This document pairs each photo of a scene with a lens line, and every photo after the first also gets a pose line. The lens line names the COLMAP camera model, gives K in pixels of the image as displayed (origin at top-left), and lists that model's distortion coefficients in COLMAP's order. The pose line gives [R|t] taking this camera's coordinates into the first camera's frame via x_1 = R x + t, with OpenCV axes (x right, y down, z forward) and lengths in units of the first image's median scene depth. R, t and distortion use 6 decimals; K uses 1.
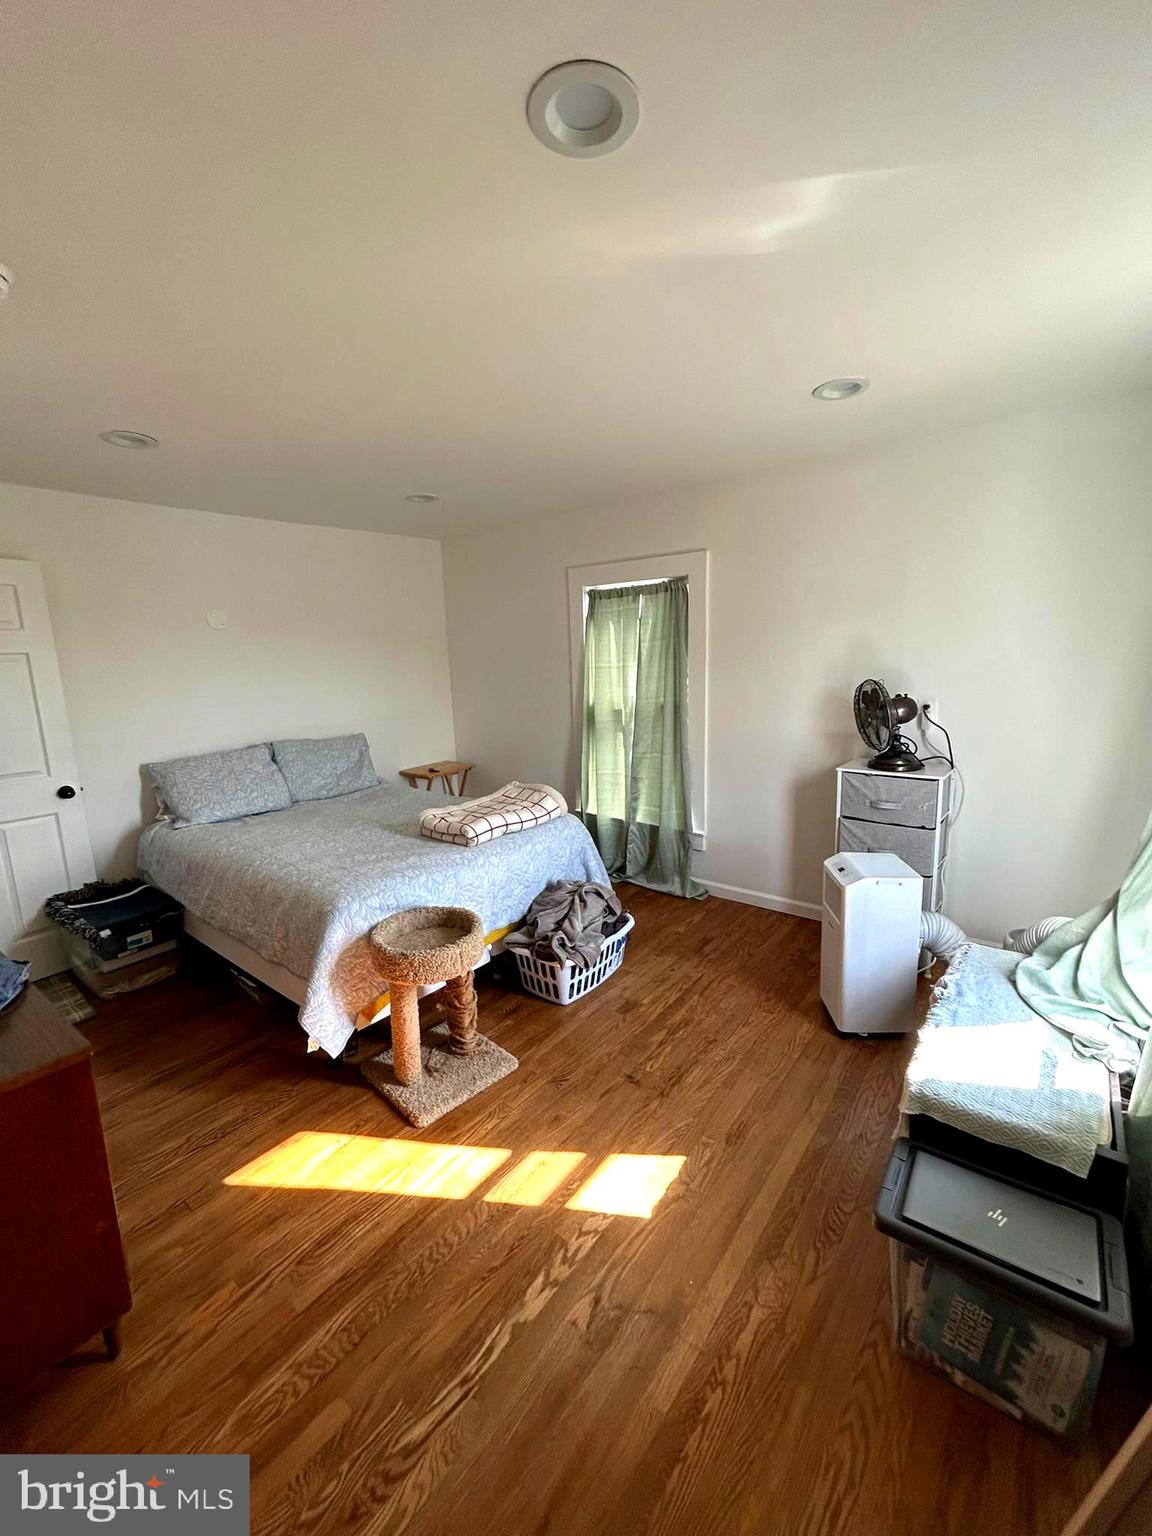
lens RADIAL K [[619.8, 0, 576.6], [0, 619.8, 765.0], [0, 0, 1]] dist [0.000108, -0.000007]
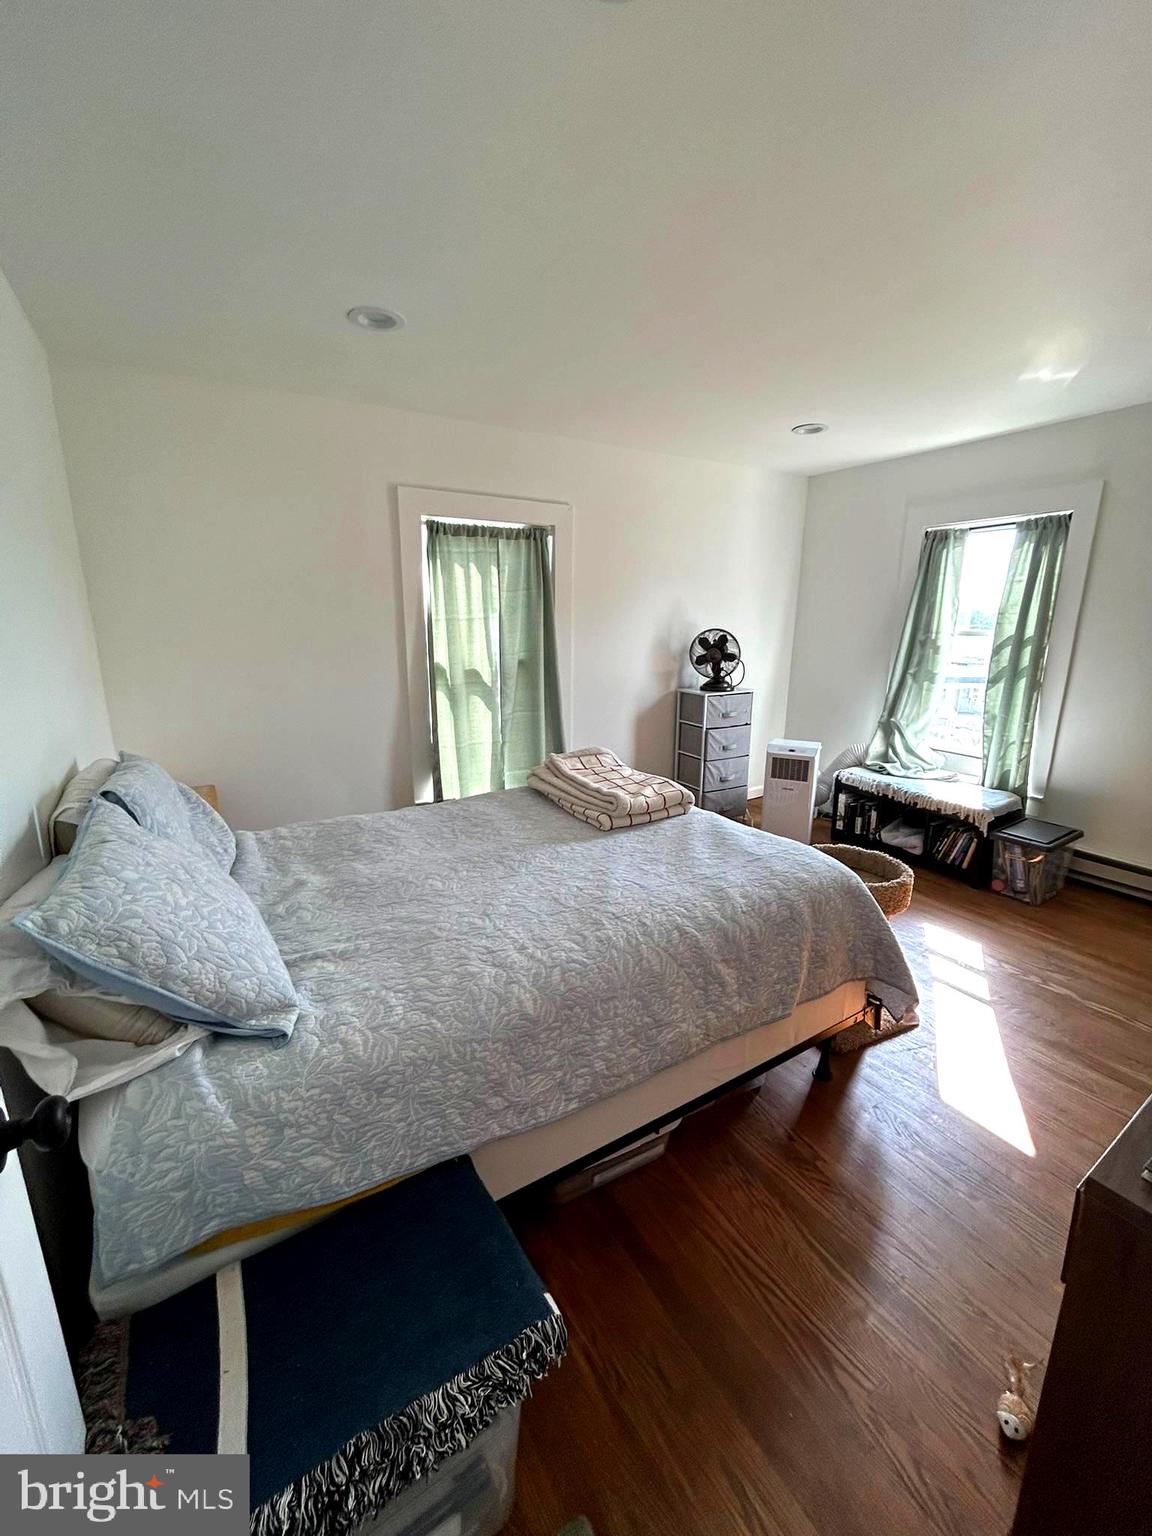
lens RADIAL K [[619.8, 0, 576.6], [0, 619.8, 765.0], [0, 0, 1]] dist [0.000108, -0.000007]
pose [[0.345564, -0.187108, 0.919552, -0.747987], [0.158472, 0.977482, 0.139343, -0.059863], [-0.924917, 0.097571, 0.367434, 0.598320]]
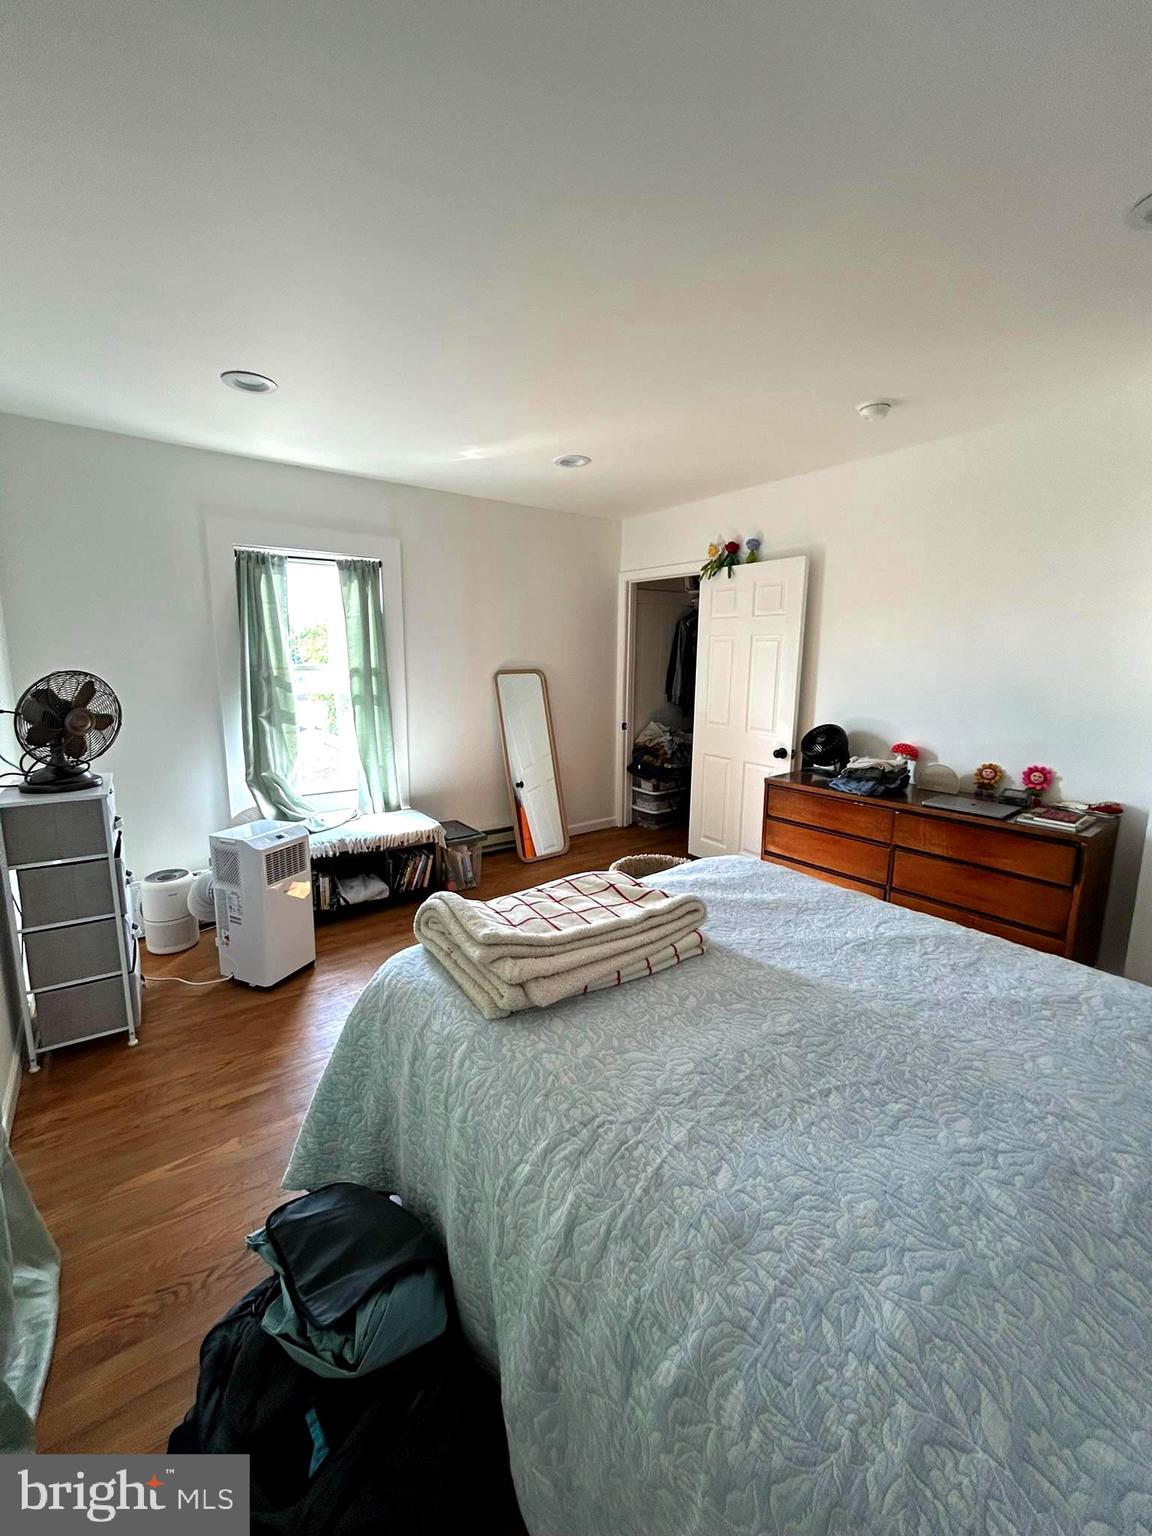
lens RADIAL K [[619.8, 0, 576.6], [0, 619.8, 765.0], [0, 0, 1]] dist [0.000108, -0.000007]
pose [[-0.965797, -0.019861, 0.258538, -0.224214], [0.070638, 0.939200, 0.336025, -0.176437], [-0.249493, 0.342795, -0.905674, 1.158077]]
